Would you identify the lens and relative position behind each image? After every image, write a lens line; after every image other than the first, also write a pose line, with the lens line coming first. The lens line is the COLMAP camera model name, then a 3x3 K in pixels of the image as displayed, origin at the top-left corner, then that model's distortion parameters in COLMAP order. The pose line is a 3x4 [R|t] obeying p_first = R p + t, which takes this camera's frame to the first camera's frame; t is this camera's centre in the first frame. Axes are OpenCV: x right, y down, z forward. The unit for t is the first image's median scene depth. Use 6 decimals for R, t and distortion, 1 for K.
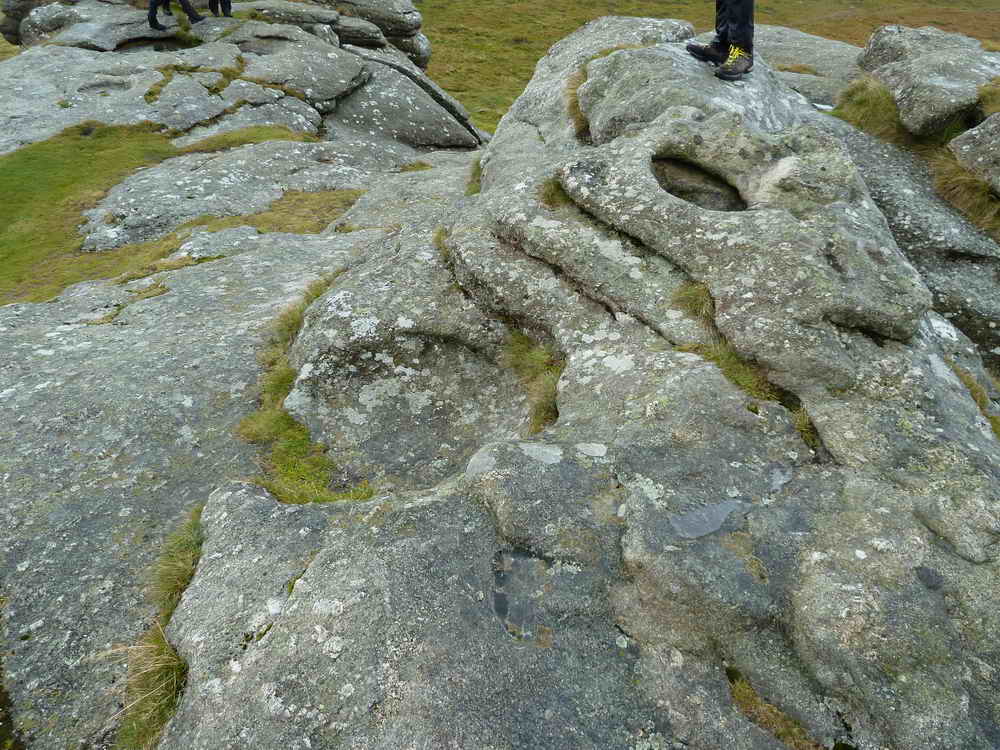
lens RADIAL K [[760.1, 0, 491.3], [0, 760.1, 377.9], [0, 0, 1]] dist [-0.028731, -0.006393]
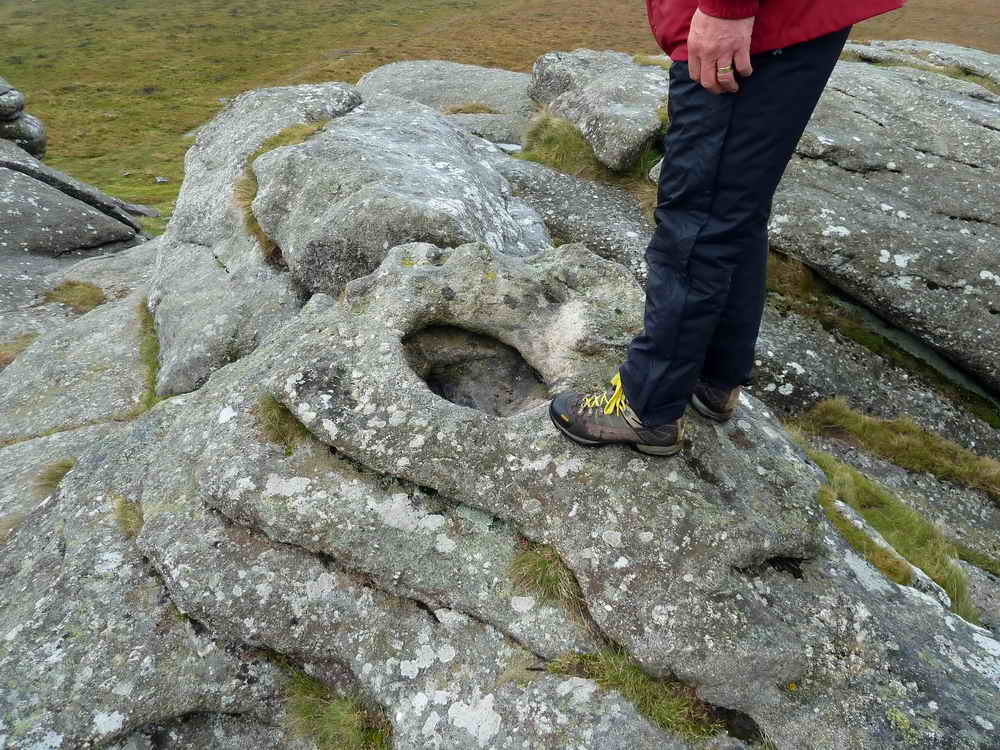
lens RADIAL K [[760.1, 0, 505.1], [0, 760.1, 368.4], [0, 0, 1]] dist [-0.028731, -0.006393]
pose [[0.892306, -0.273888, 0.358852, 0.031539], [0.284869, 0.958289, 0.023056, -0.256961], [-0.350198, 0.081653, 0.933110, 0.288010]]
